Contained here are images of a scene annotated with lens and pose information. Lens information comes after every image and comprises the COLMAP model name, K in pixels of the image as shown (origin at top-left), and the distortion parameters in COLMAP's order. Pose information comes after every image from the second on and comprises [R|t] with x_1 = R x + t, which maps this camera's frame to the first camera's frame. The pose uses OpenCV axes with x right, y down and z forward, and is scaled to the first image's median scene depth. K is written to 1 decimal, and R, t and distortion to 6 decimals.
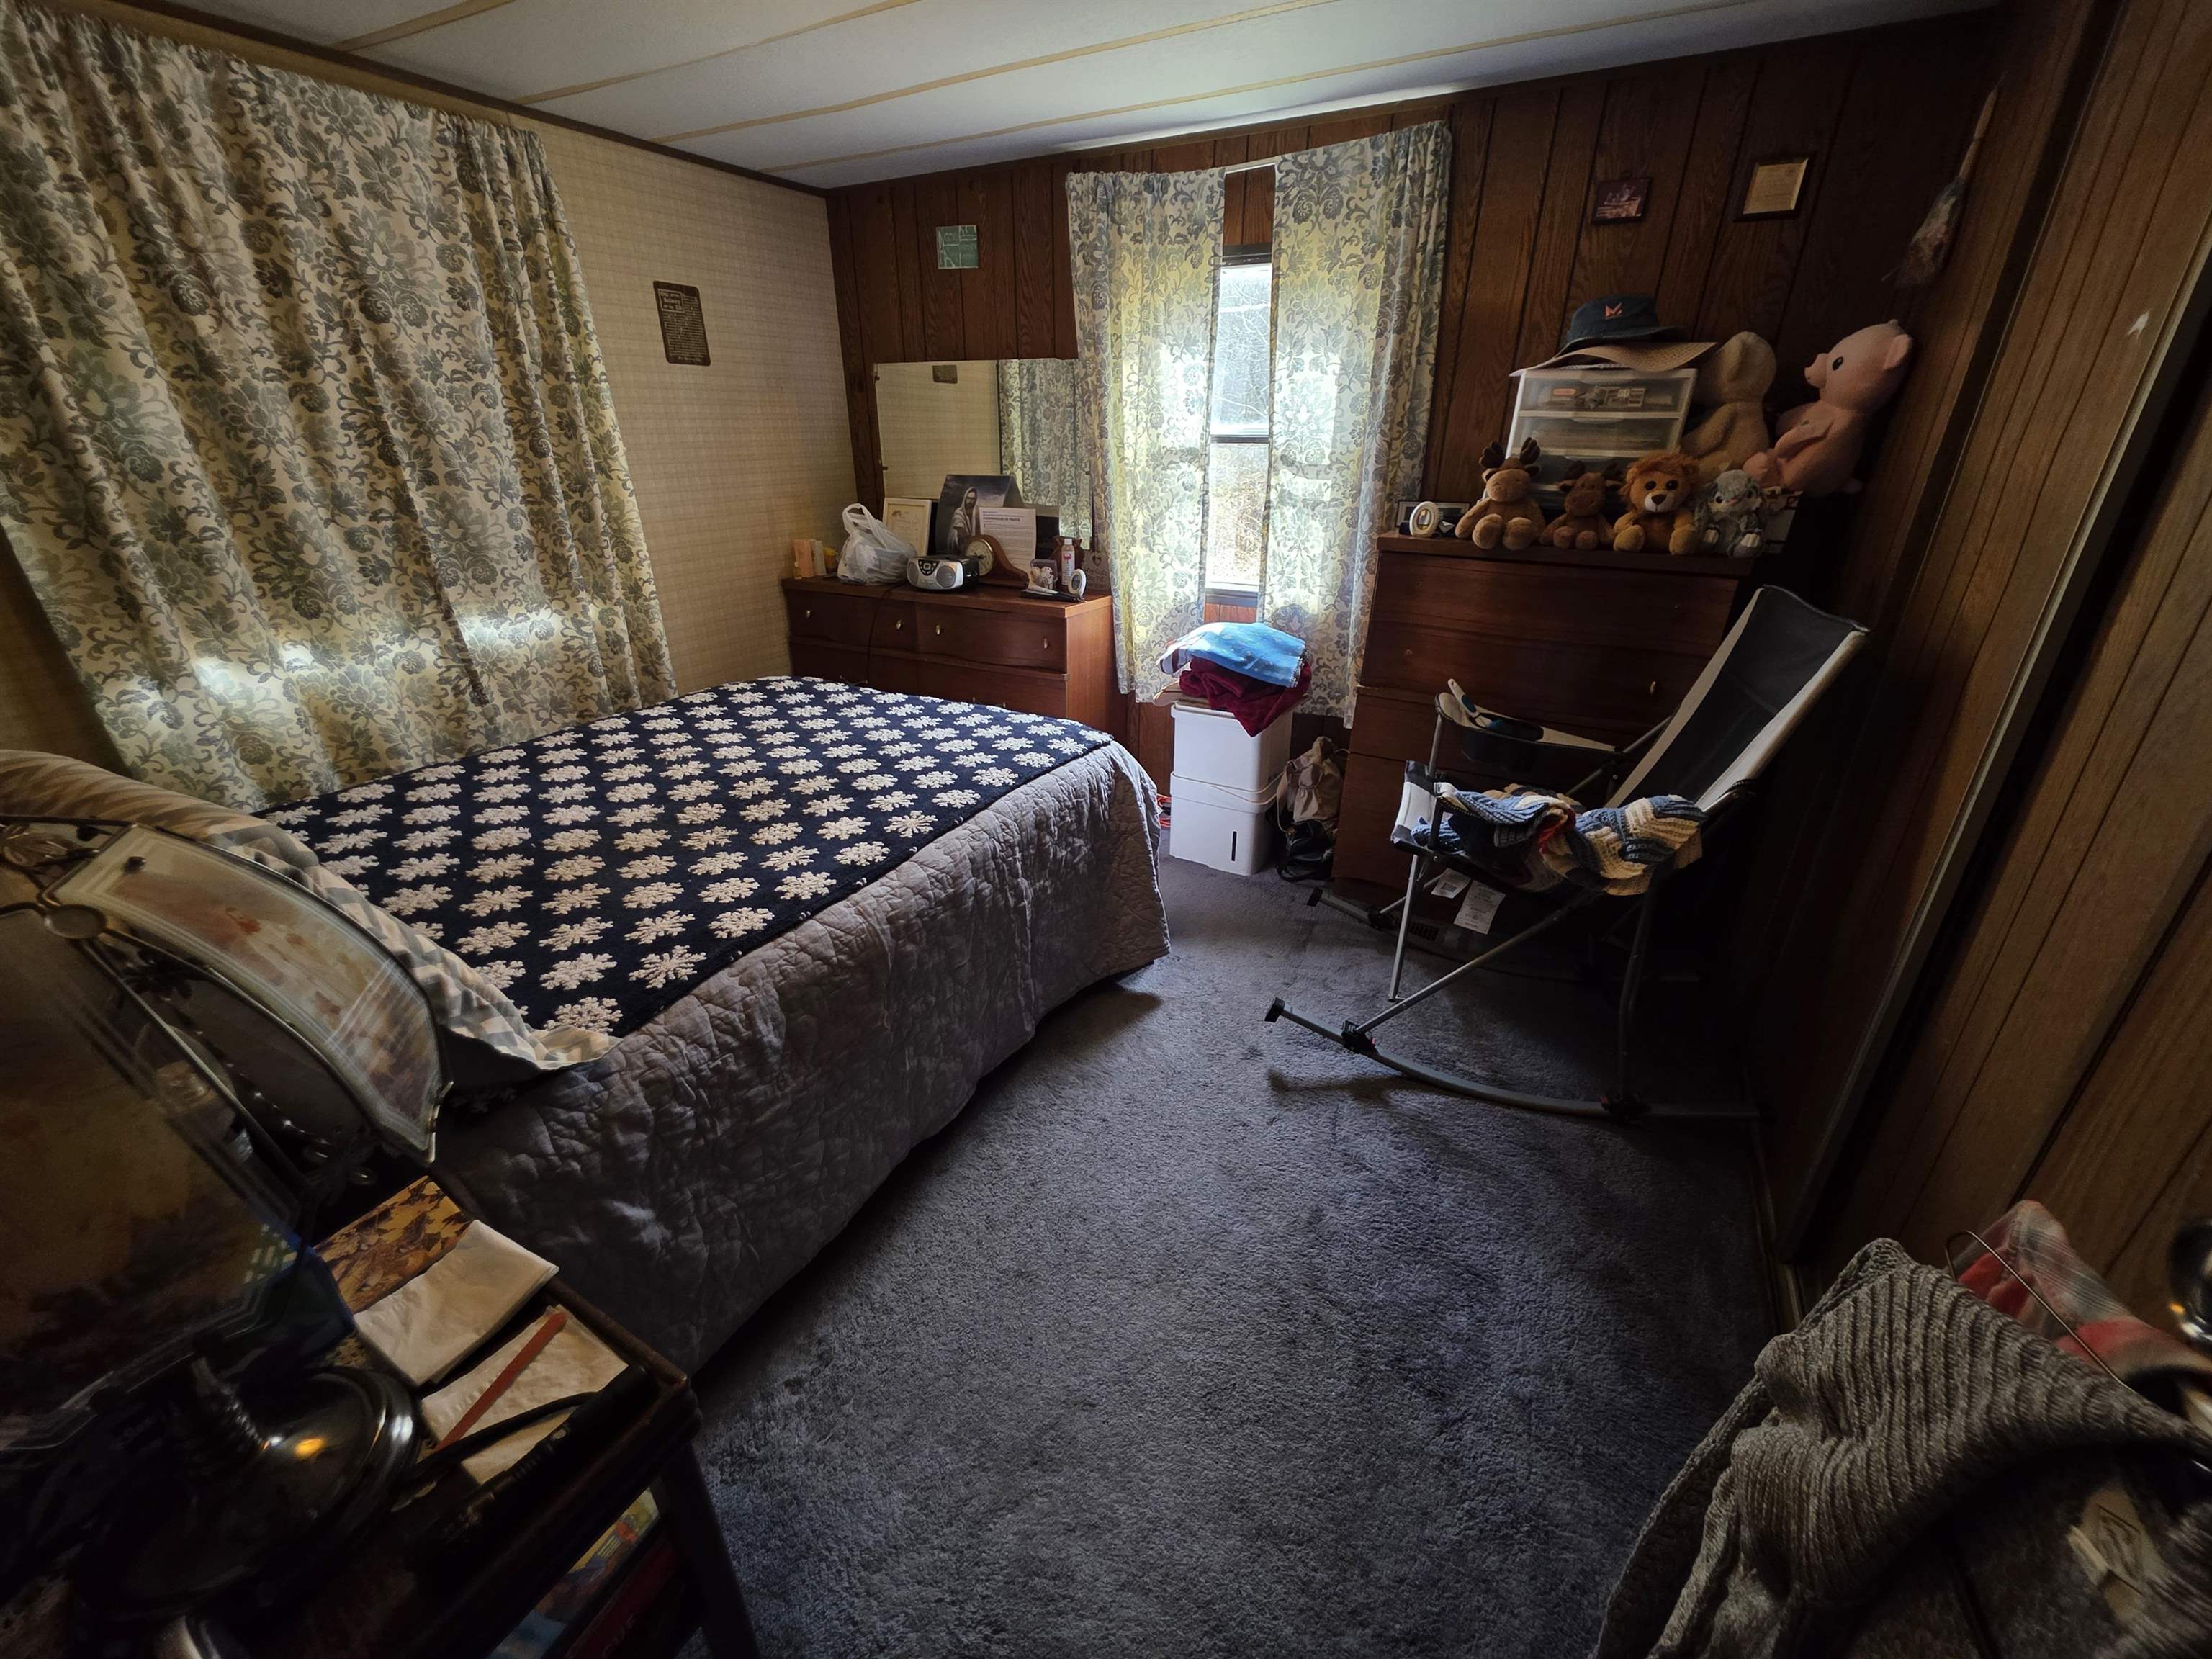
lens RADIAL K [[881.2, 0, 1104.2], [0, 881.2, 831.5], [0, 0, 1]] dist [0.003263, 0.000176]
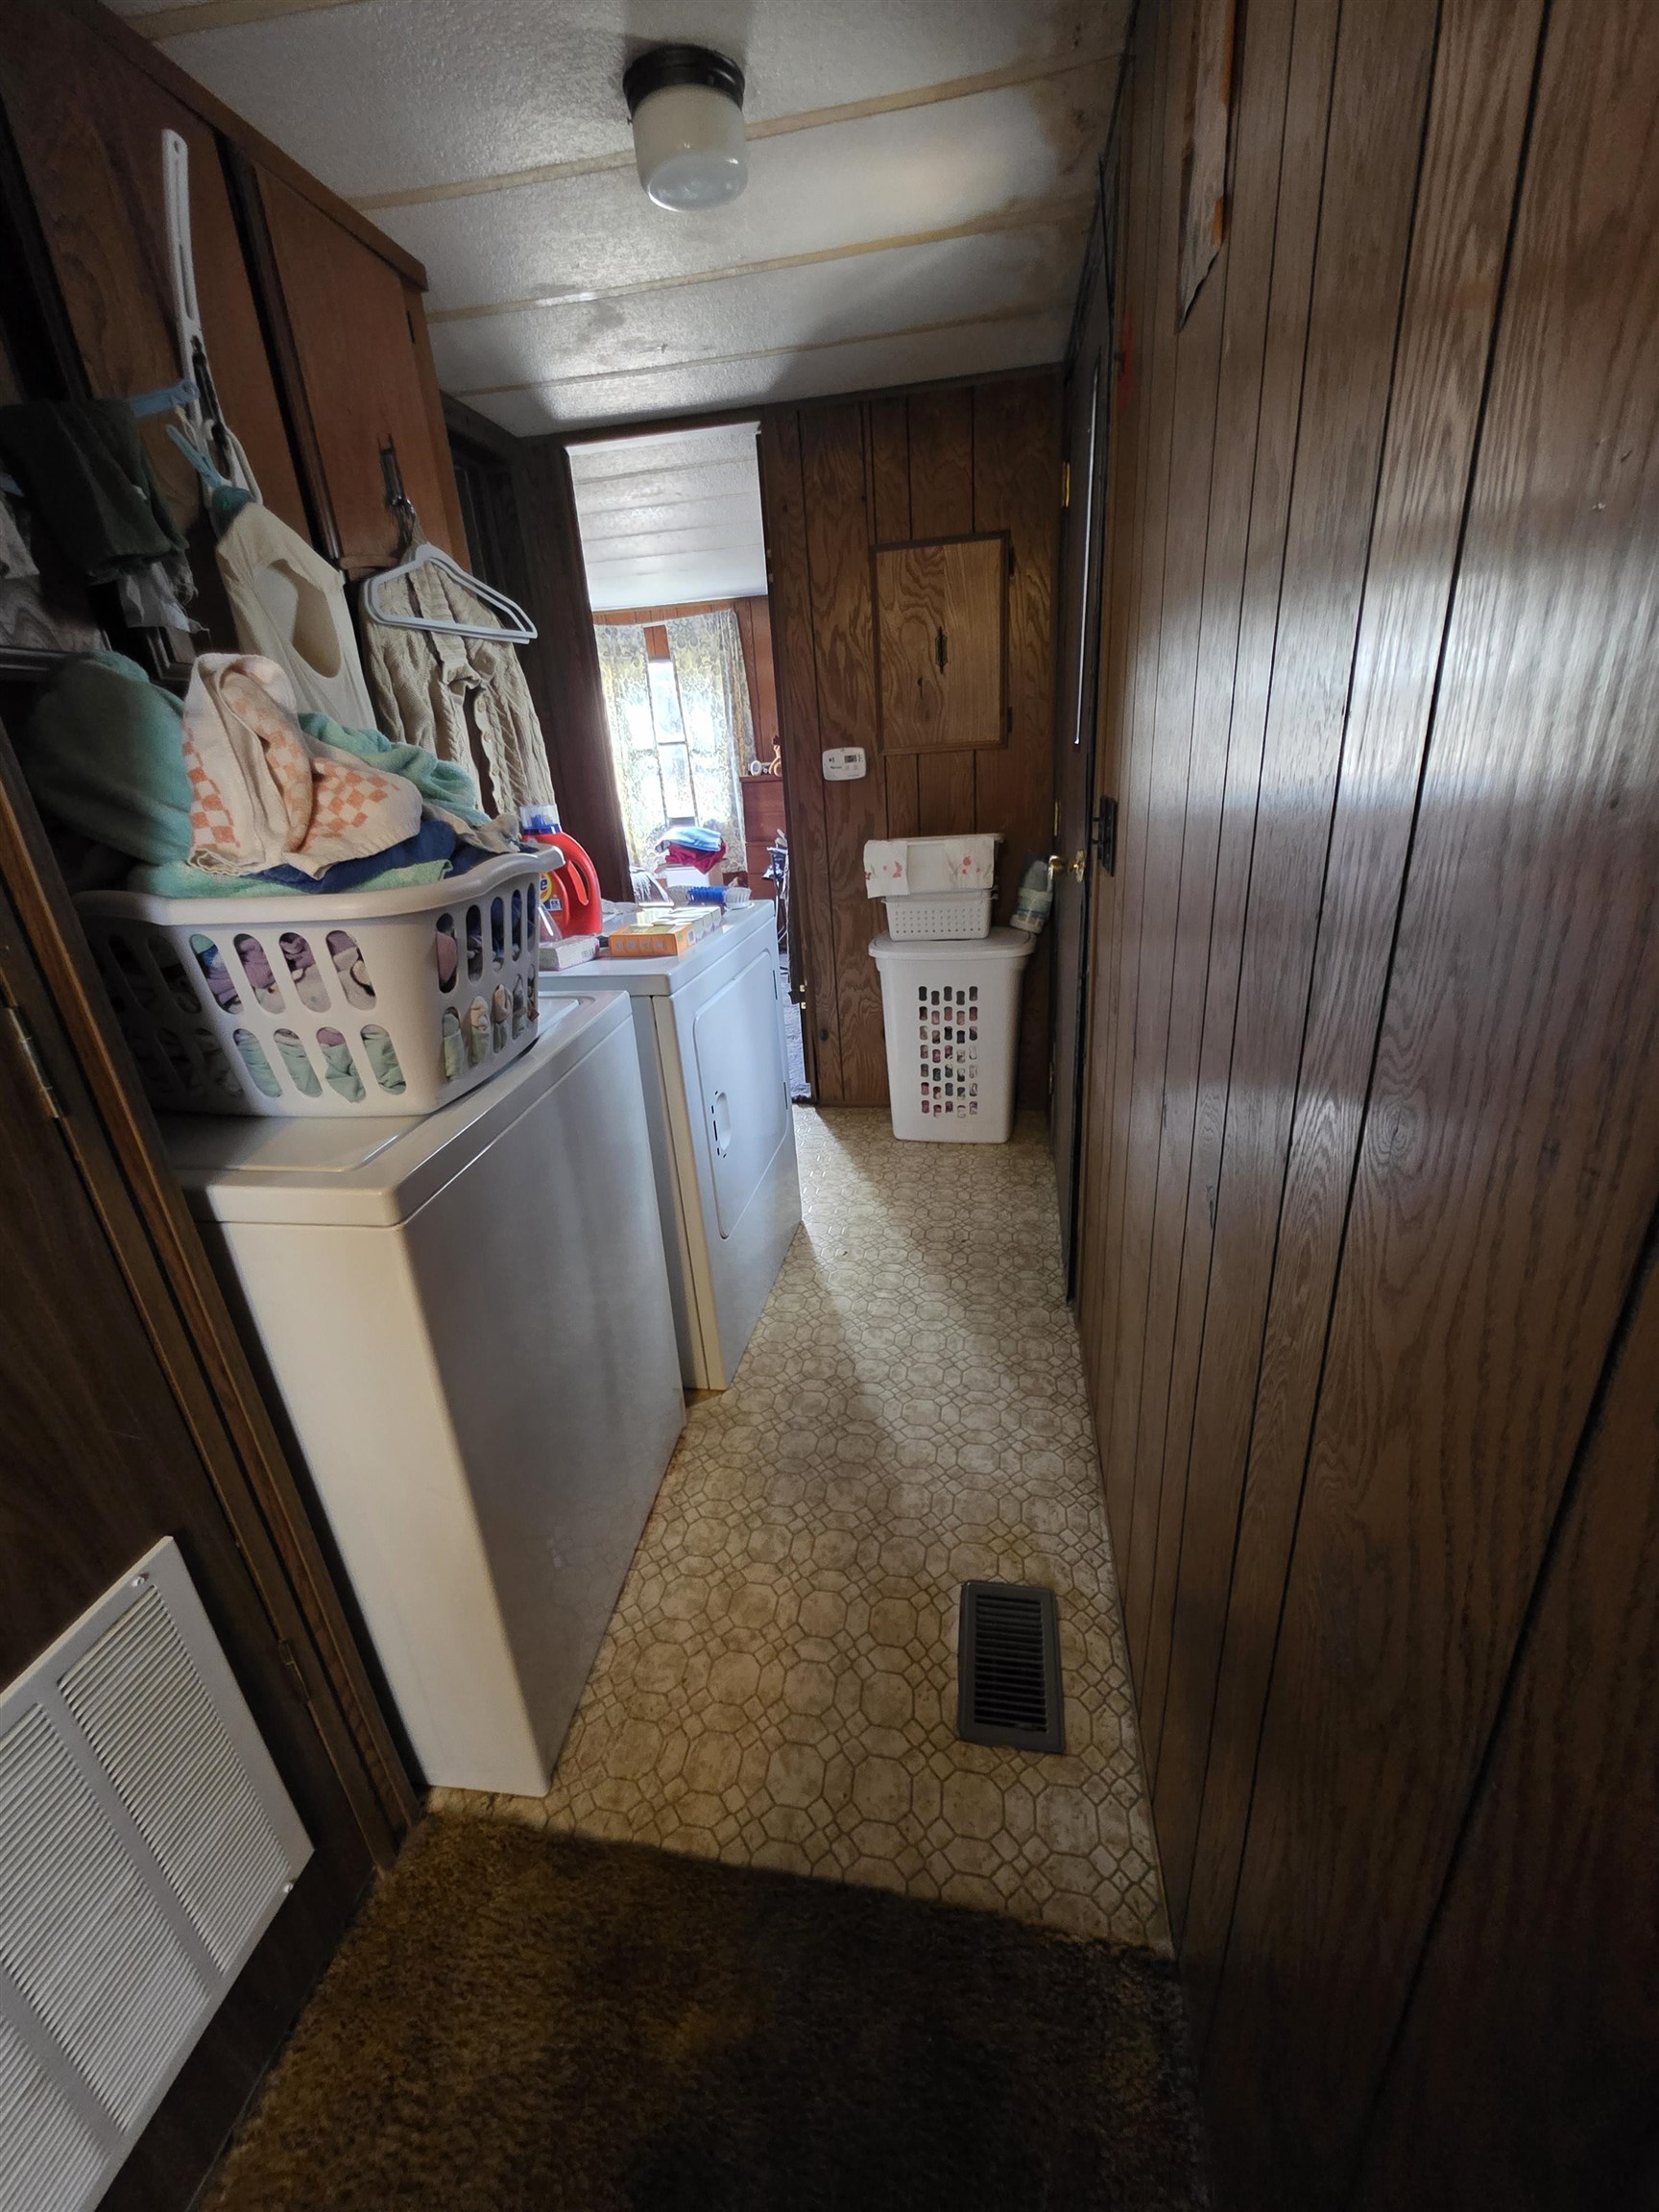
lens RADIAL K [[881.2, 0, 832.5], [0, 881.2, 1097.0], [0, 0, 1]] dist [0.003263, 0.000176]
pose [[0.944425, -0.184157, 0.272300, -0.226739], [0.194091, 0.980935, -0.009762, 0.509452], [-0.265311, 0.062070, 0.962163, -1.141406]]
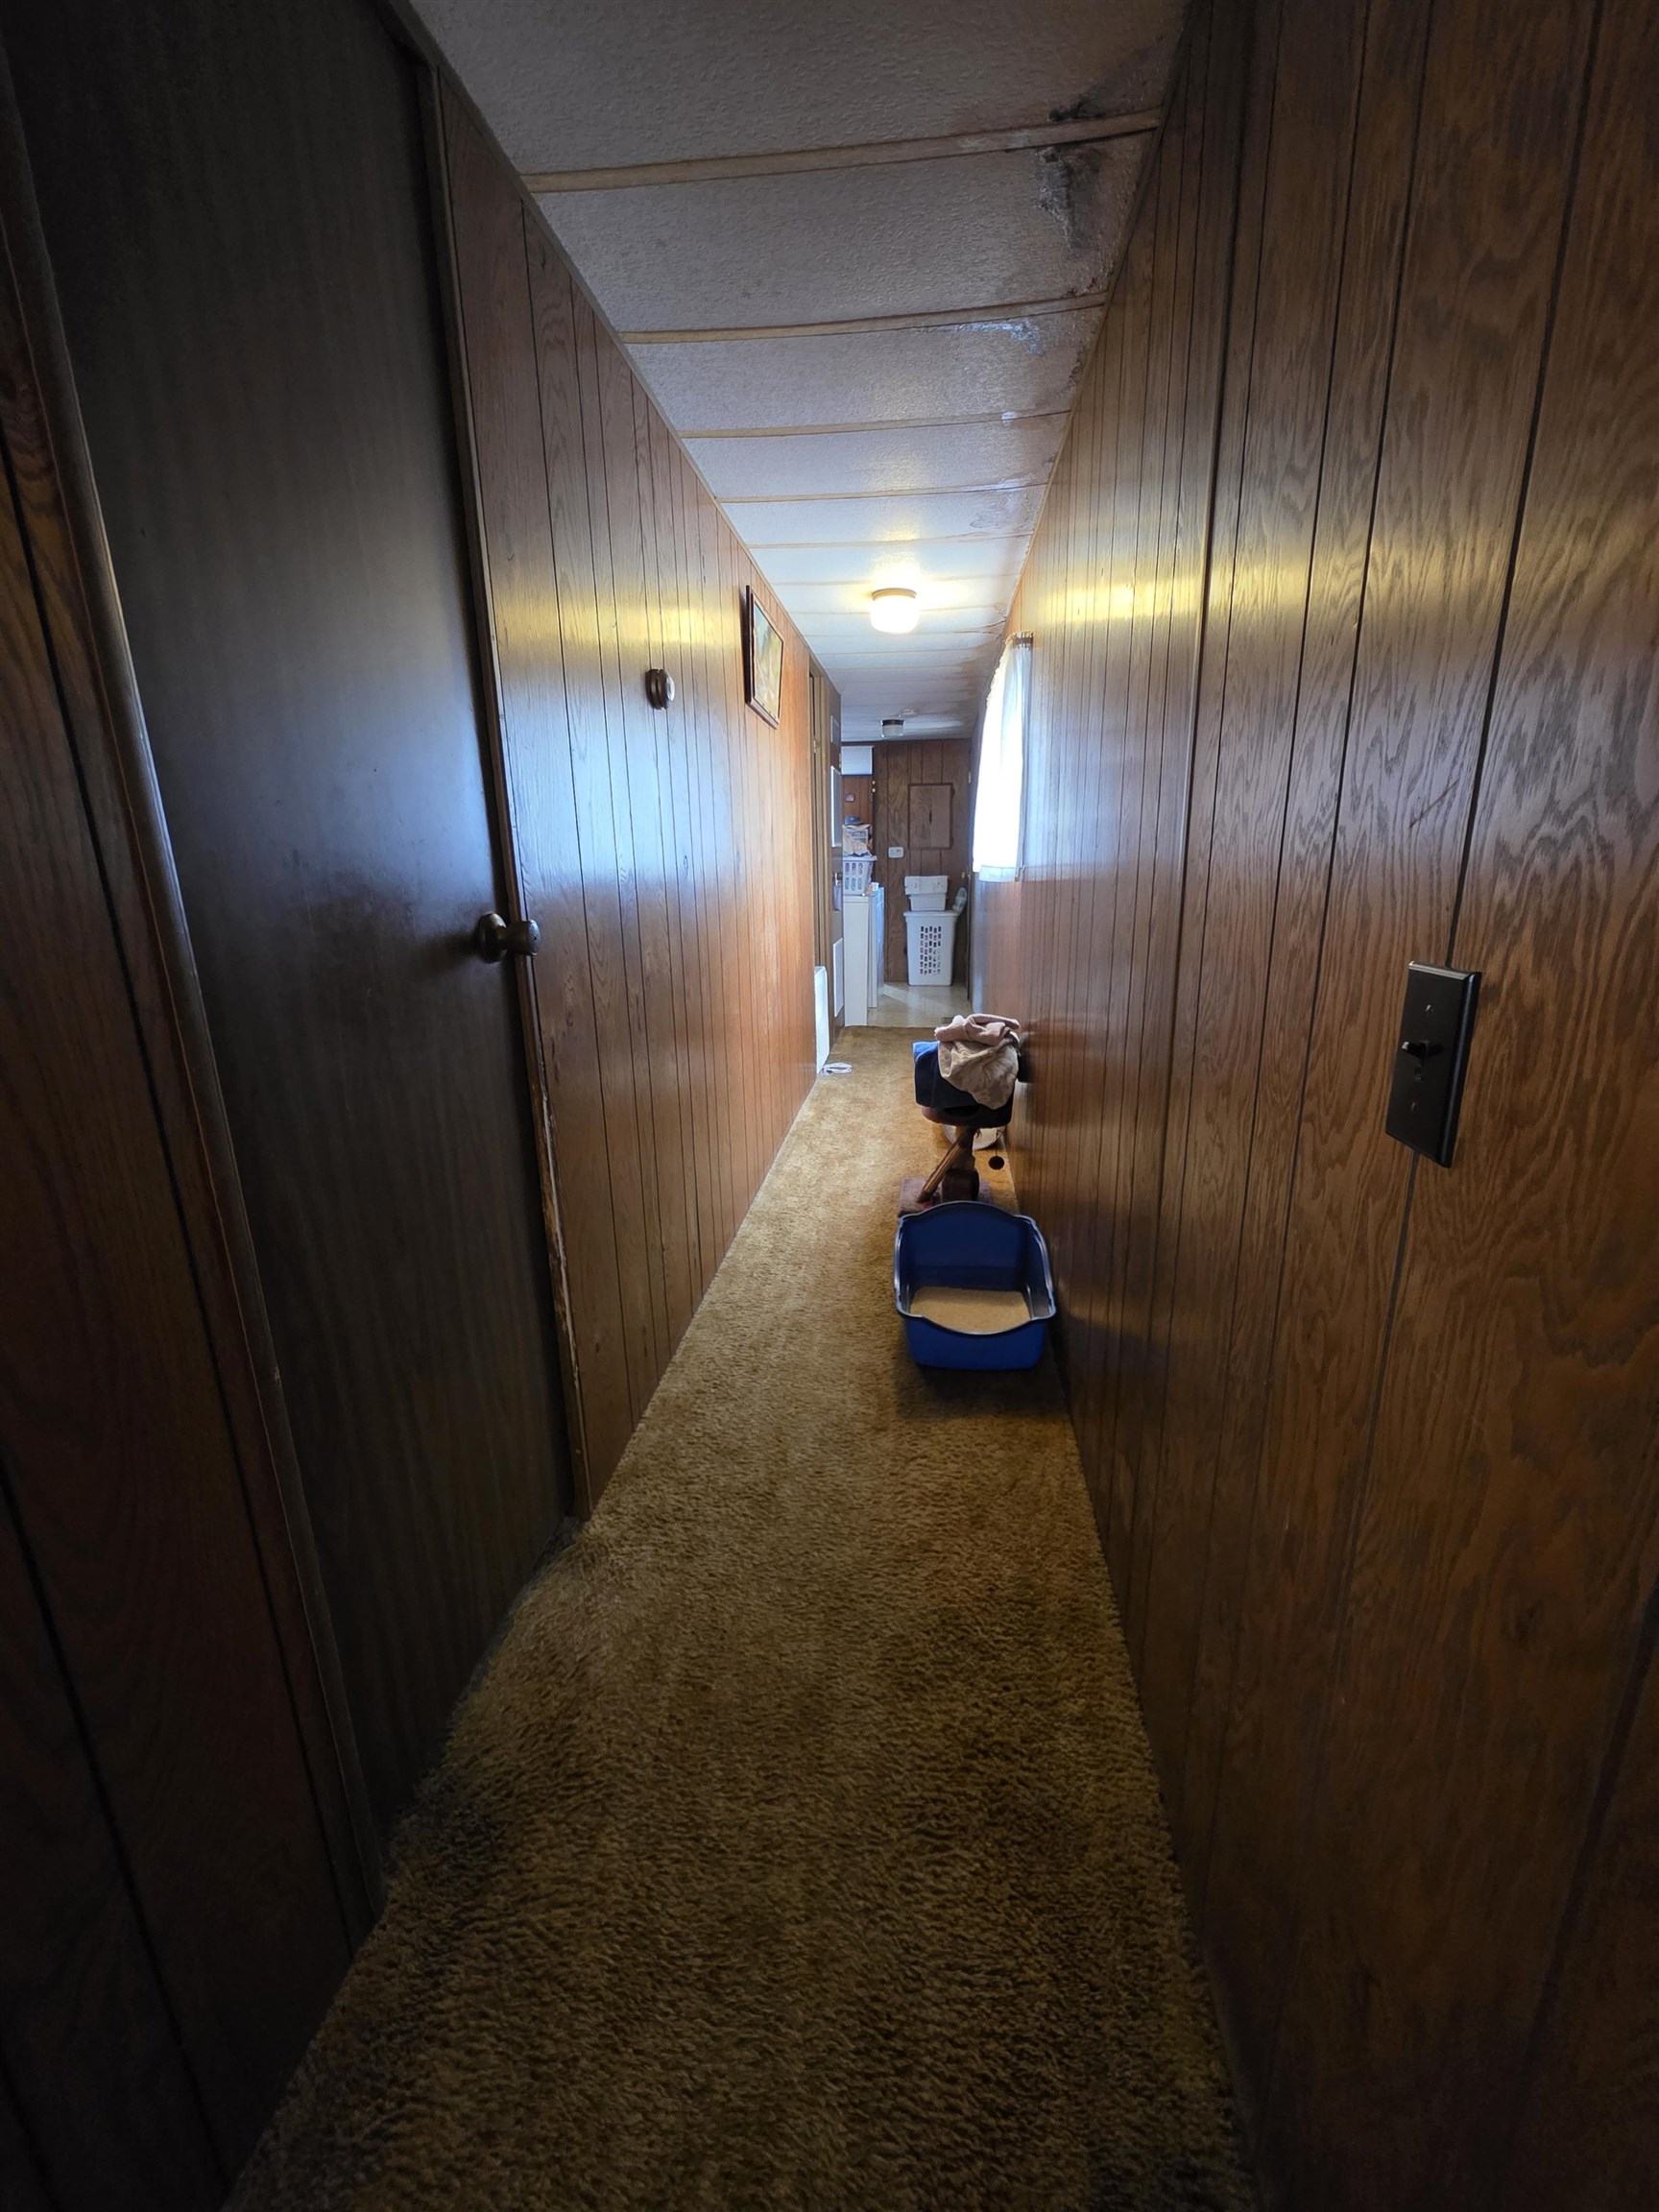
lens RADIAL K [[881.2, 0, 835.9], [0, 881.2, 1098.1], [0, 0, 1]] dist [0.003263, 0.000176]
pose [[0.927640, -0.122216, 0.352912, -2.374434], [0.170430, 0.979342, -0.108828, 2.081284], [-0.332321, 0.161100, 0.929306, -4.670764]]
